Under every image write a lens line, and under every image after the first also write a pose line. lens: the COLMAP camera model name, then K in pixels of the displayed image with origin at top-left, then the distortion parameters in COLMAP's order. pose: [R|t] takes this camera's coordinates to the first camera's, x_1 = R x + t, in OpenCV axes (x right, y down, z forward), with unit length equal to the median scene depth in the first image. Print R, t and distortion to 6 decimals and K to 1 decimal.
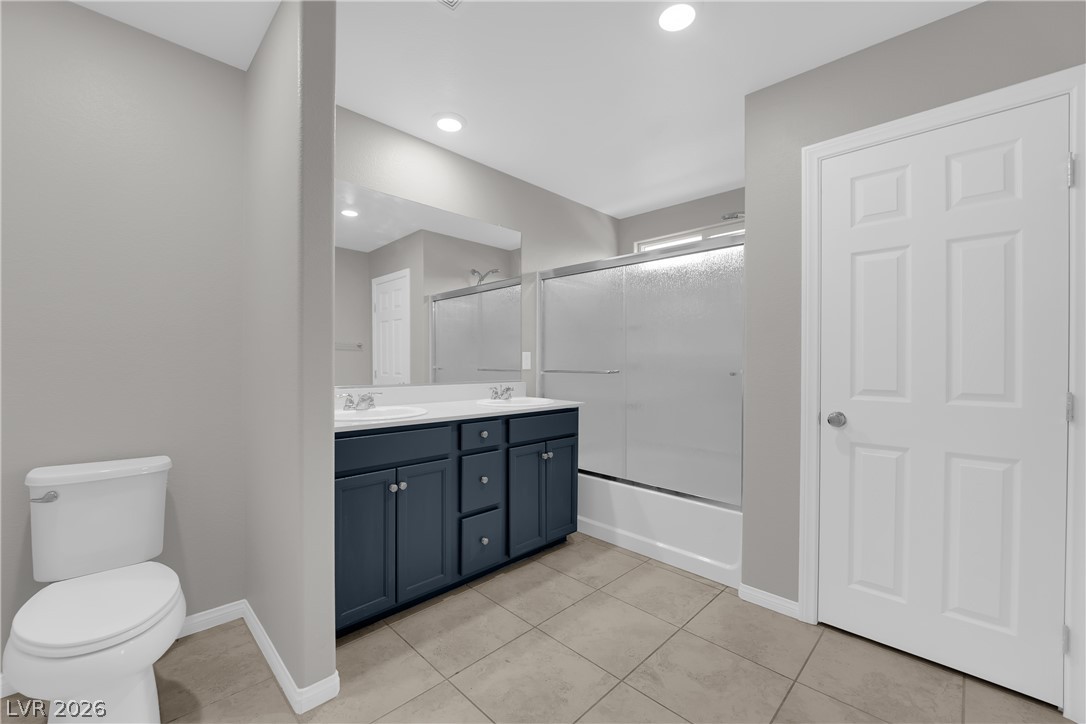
lens RADIAL K [[432.0, 0, 550.5], [0, 432.0, 360.7], [0, 0, 1]] dist [-0.003252, -0.000591]
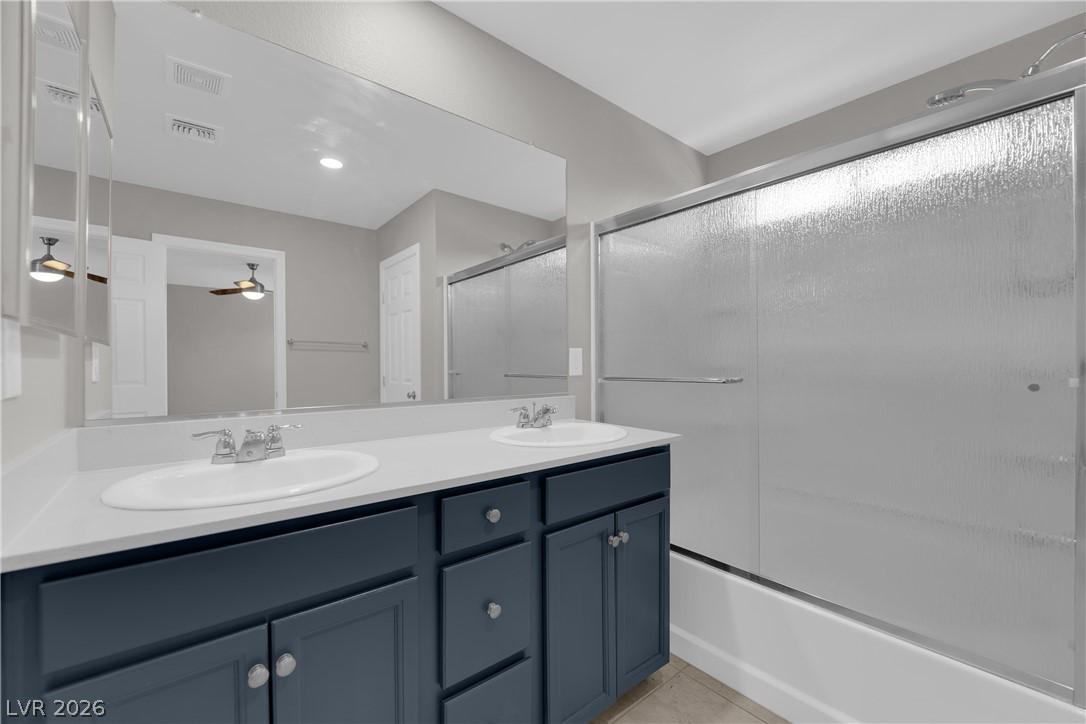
lens RADIAL K [[432.0, 0, 545.3], [0, 432.0, 372.0], [0, 0, 1]] dist [-0.003252, -0.000591]
pose [[0.993435, -0.005744, -0.114250, -0.030232], [0.008060, 0.999771, 0.019815, 0.002239], [0.114110, -0.020606, 0.993254, 0.401960]]
